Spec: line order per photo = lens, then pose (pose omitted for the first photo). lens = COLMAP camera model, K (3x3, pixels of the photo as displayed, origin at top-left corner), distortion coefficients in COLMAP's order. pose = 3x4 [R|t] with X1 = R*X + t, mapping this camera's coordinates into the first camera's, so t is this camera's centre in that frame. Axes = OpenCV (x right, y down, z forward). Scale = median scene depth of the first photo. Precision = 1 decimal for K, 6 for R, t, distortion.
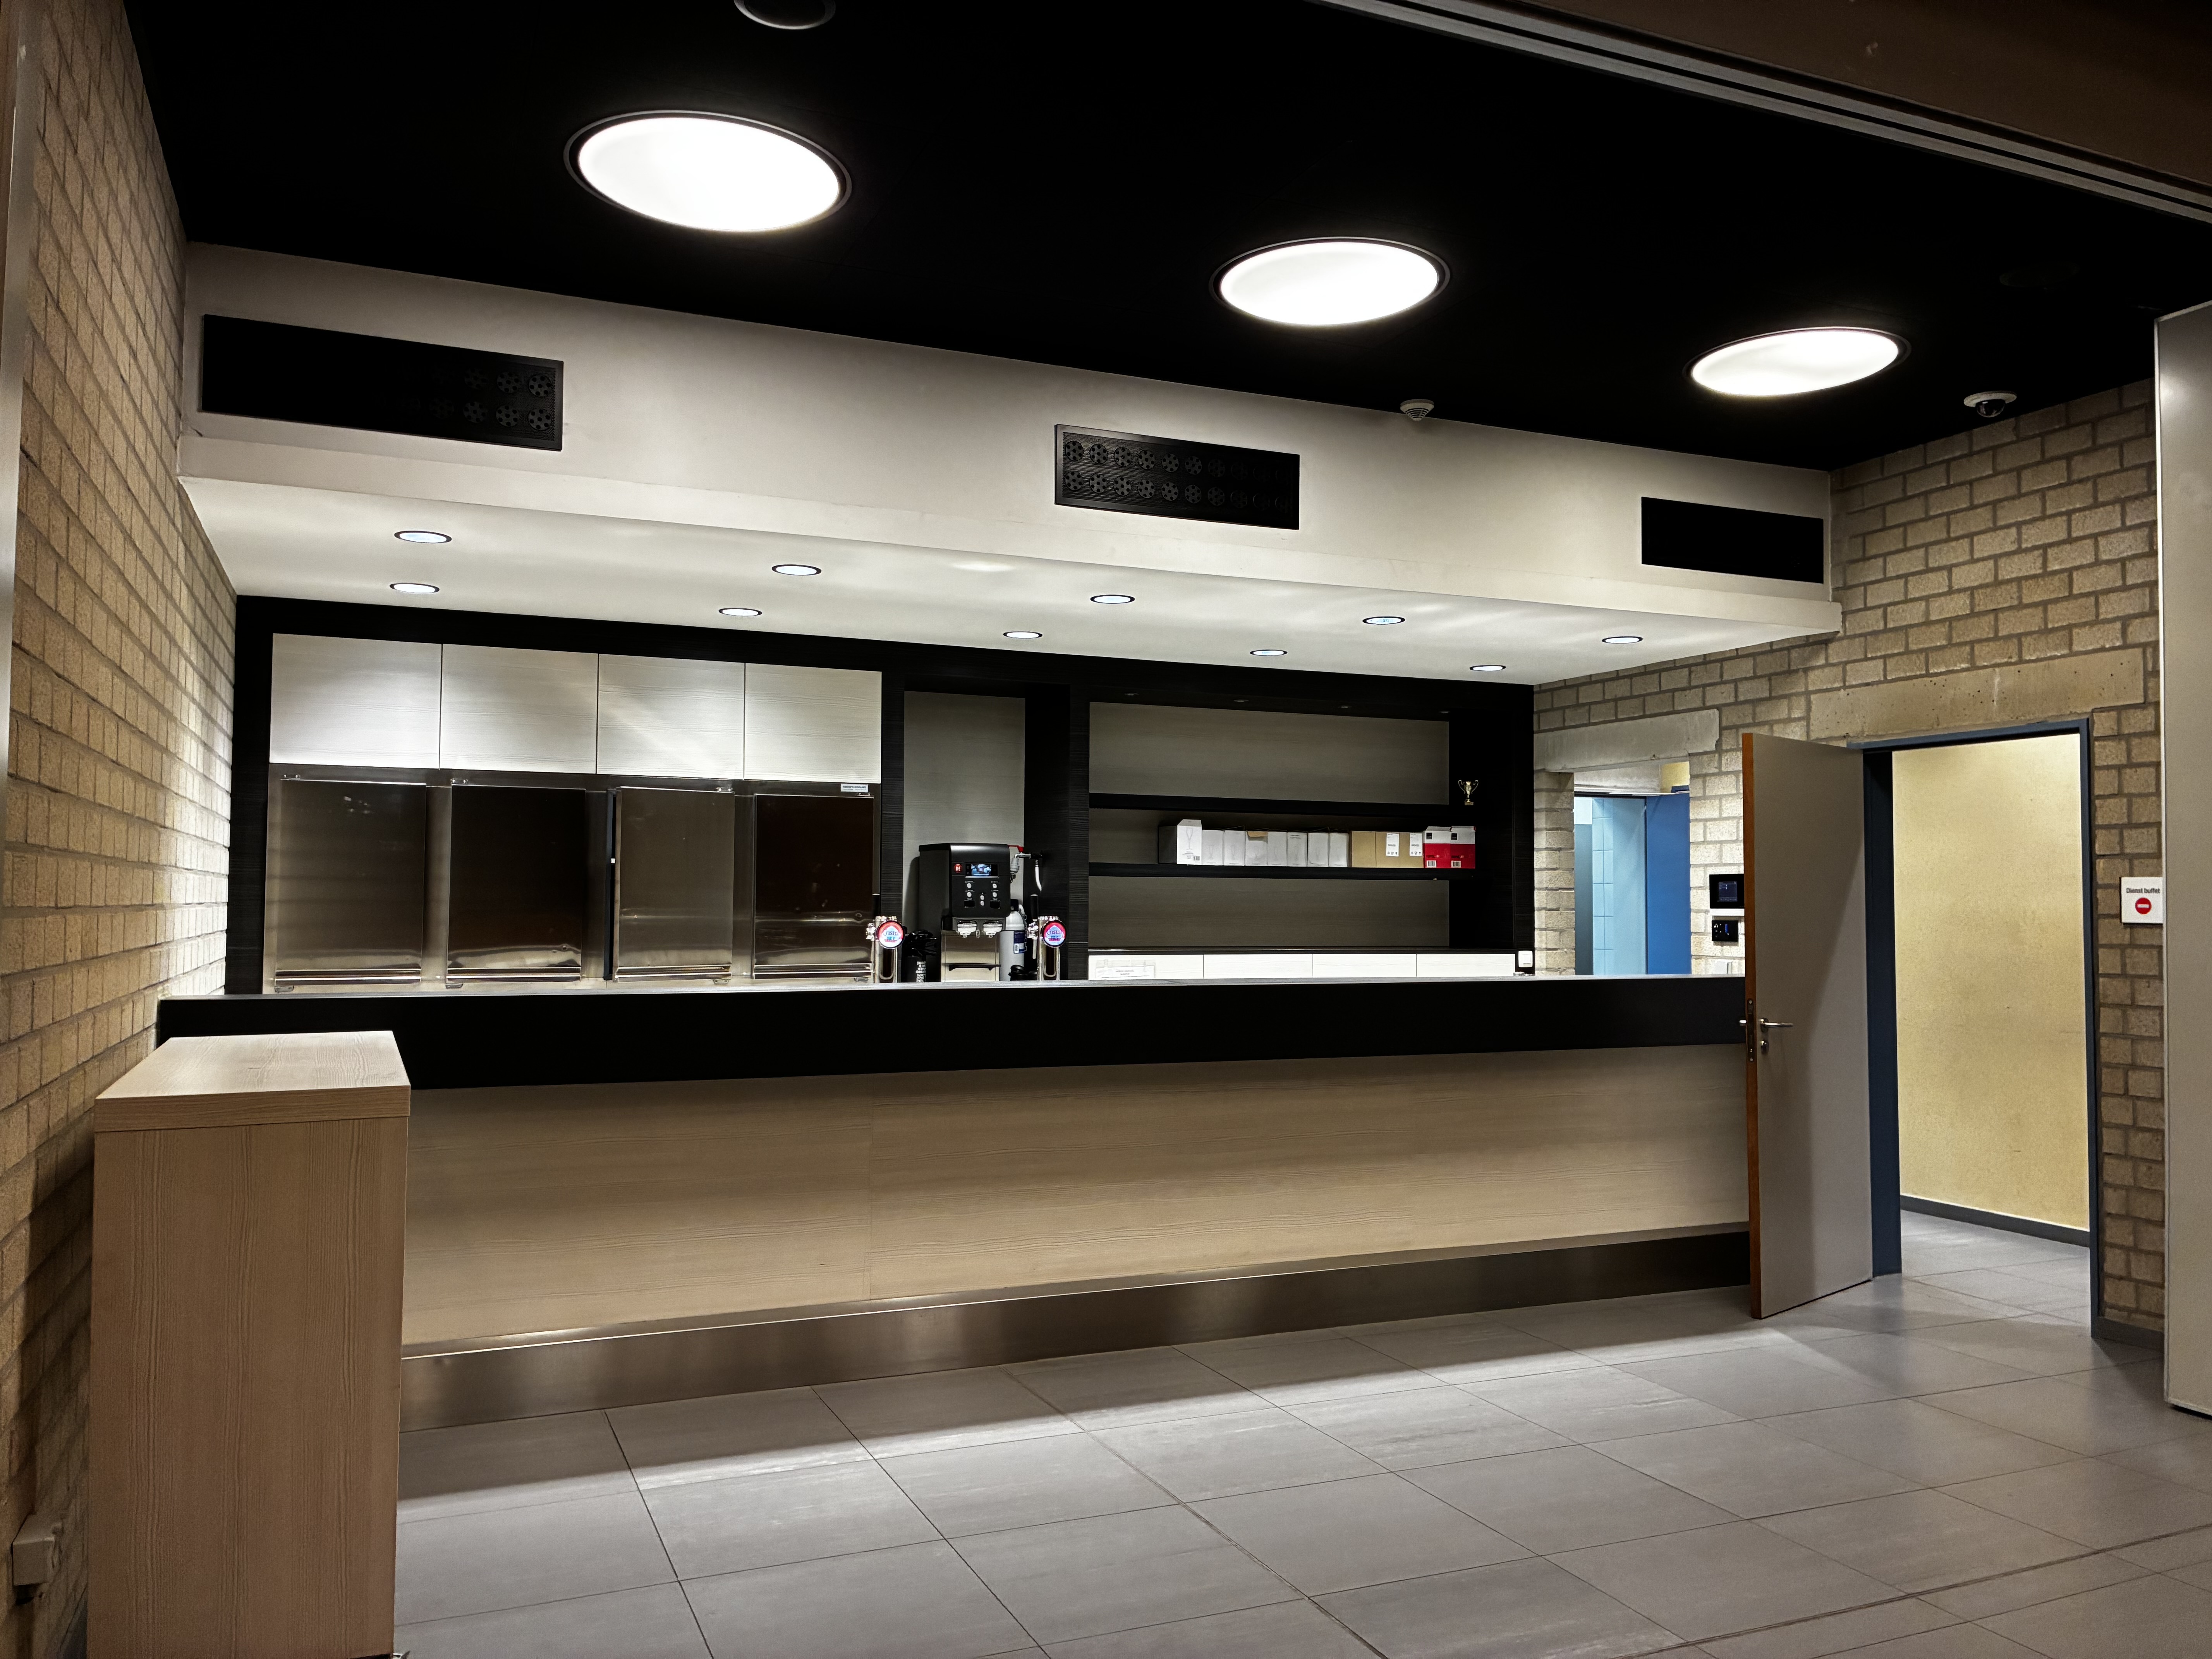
lens RADIAL K [[1681.4, 0, 1118.1], [0, 1681.4, 822.4], [0, 0, 1]] dist [0.003841, -0.009164]
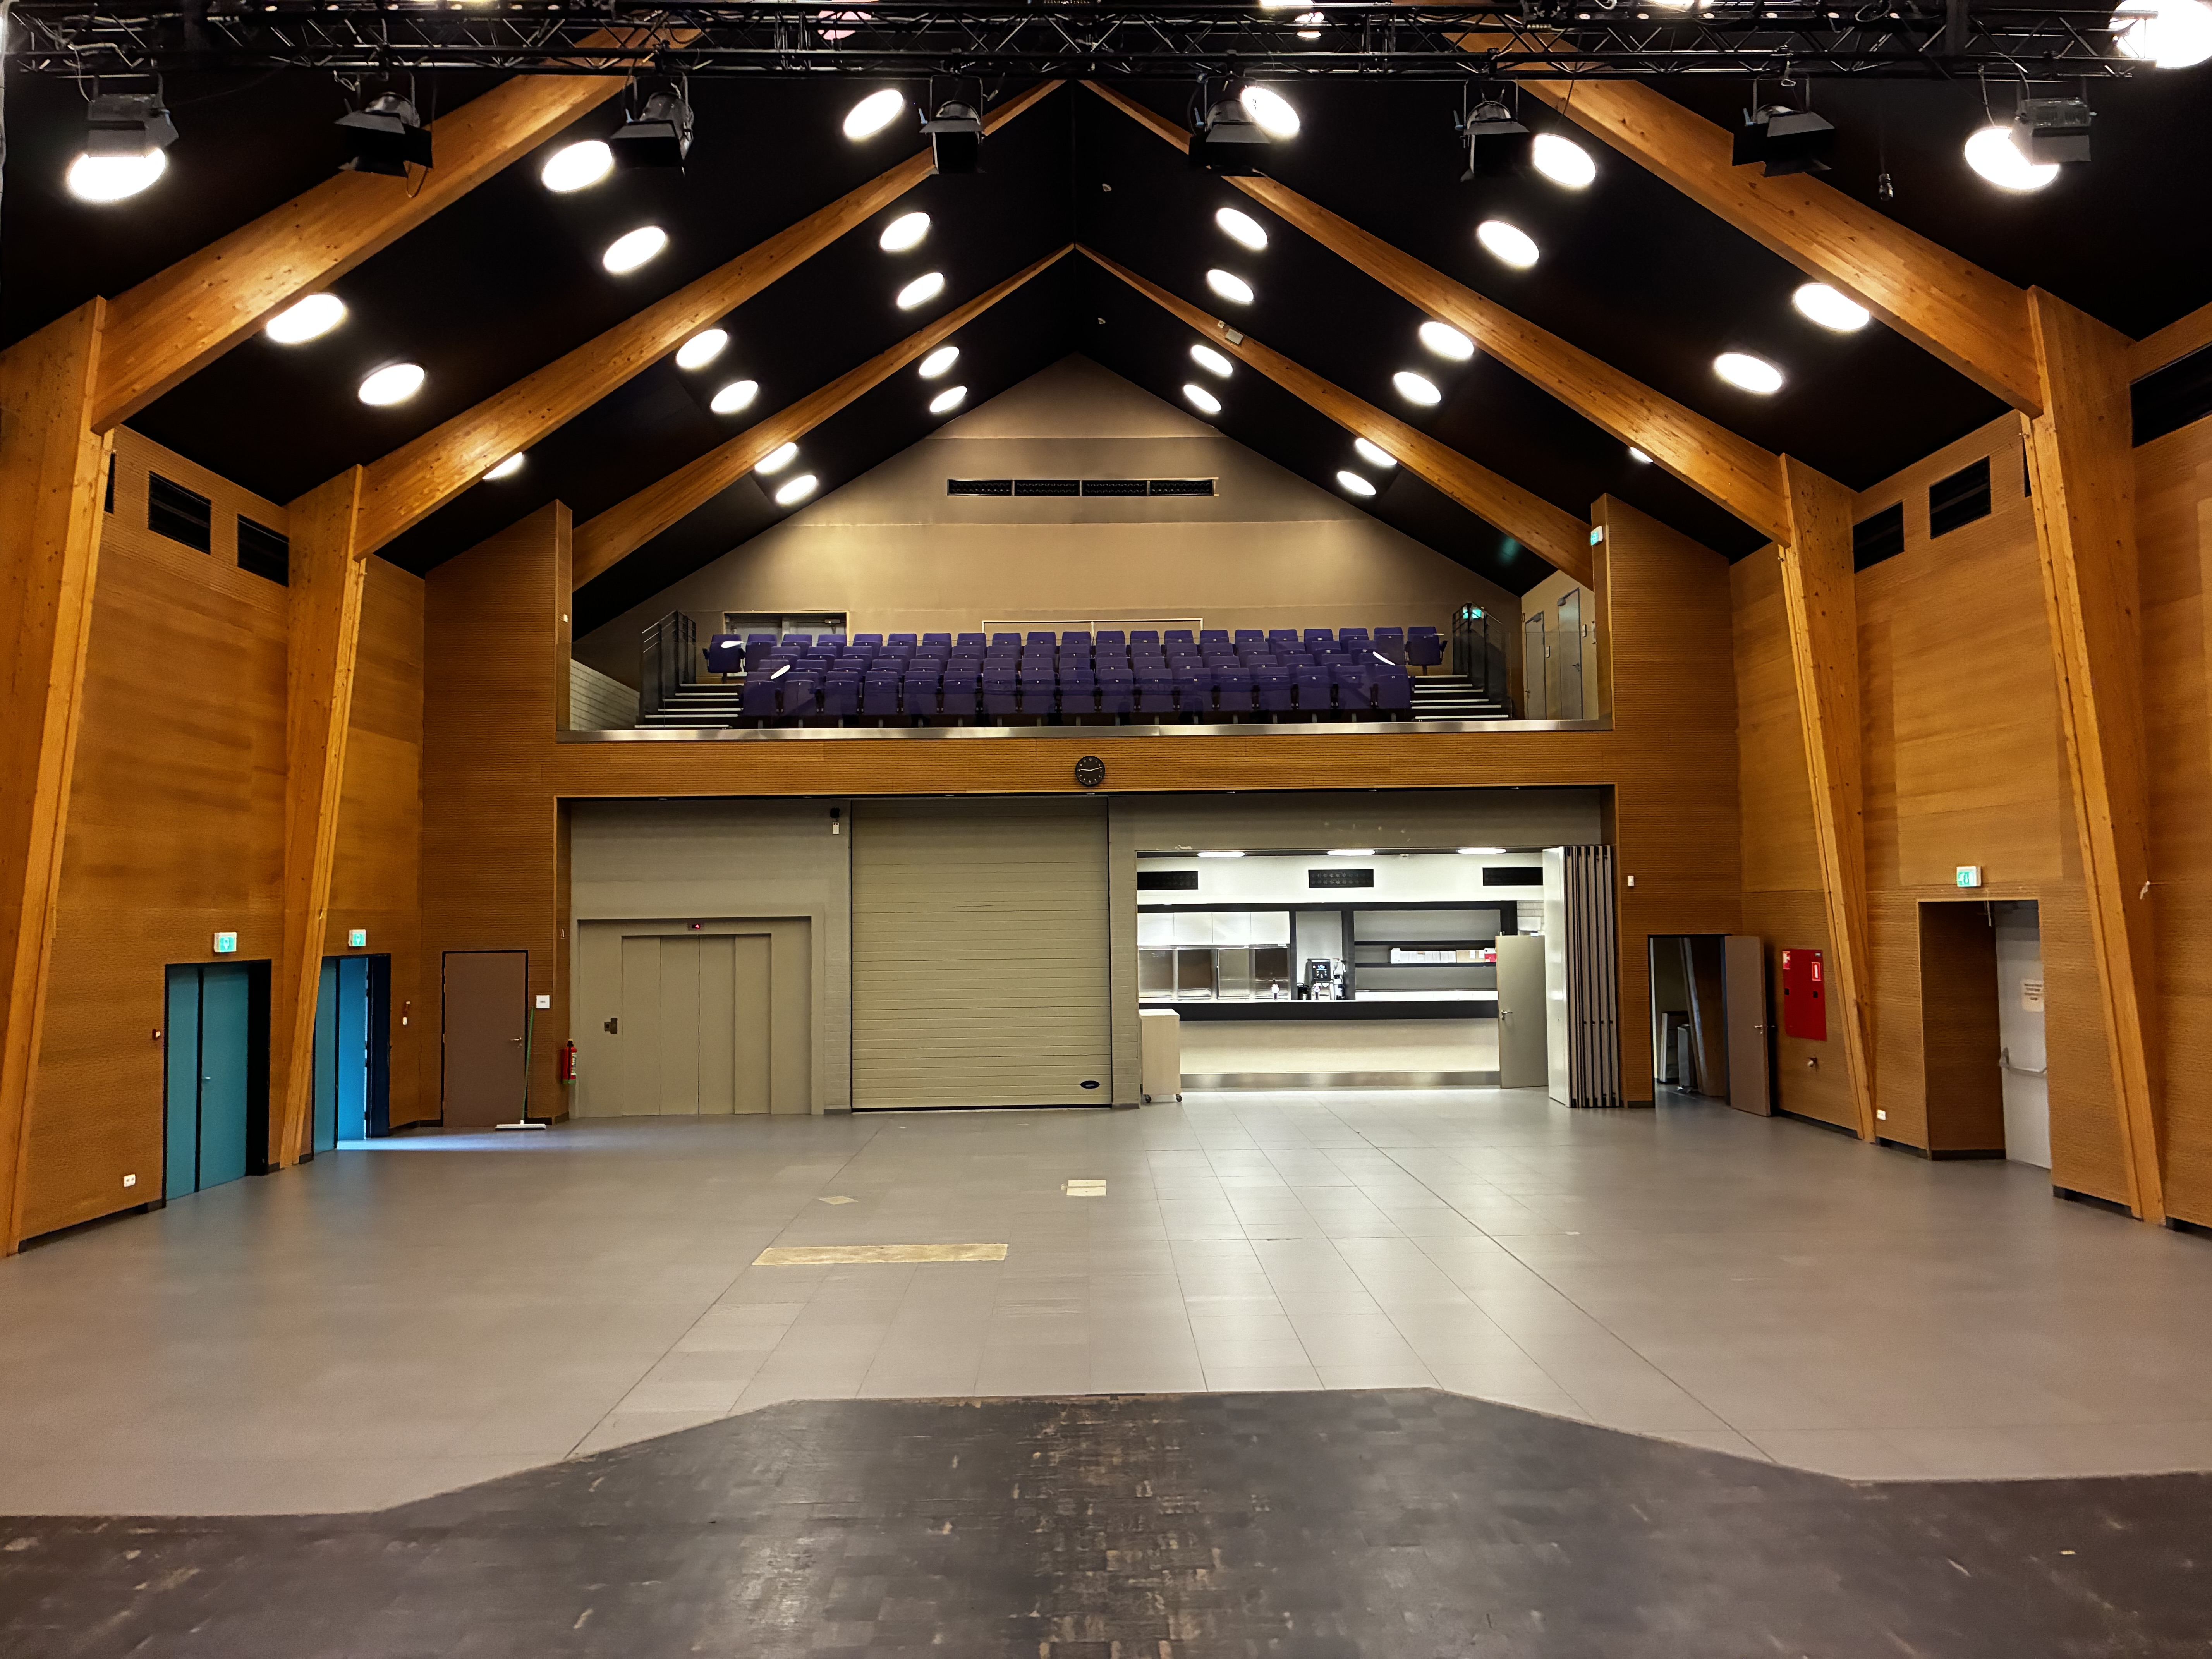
lens RADIAL K [[1681.4, 0, 1105.2], [0, 1681.4, 824.0], [0, 0, 1]] dist [0.003841, -0.009164]
pose [[0.921038, -0.031978, -0.388157, 0.858271], [0.027676, 0.999478, -0.016669, -0.219288], [0.388487, 0.004610, 0.921442, -2.349042]]
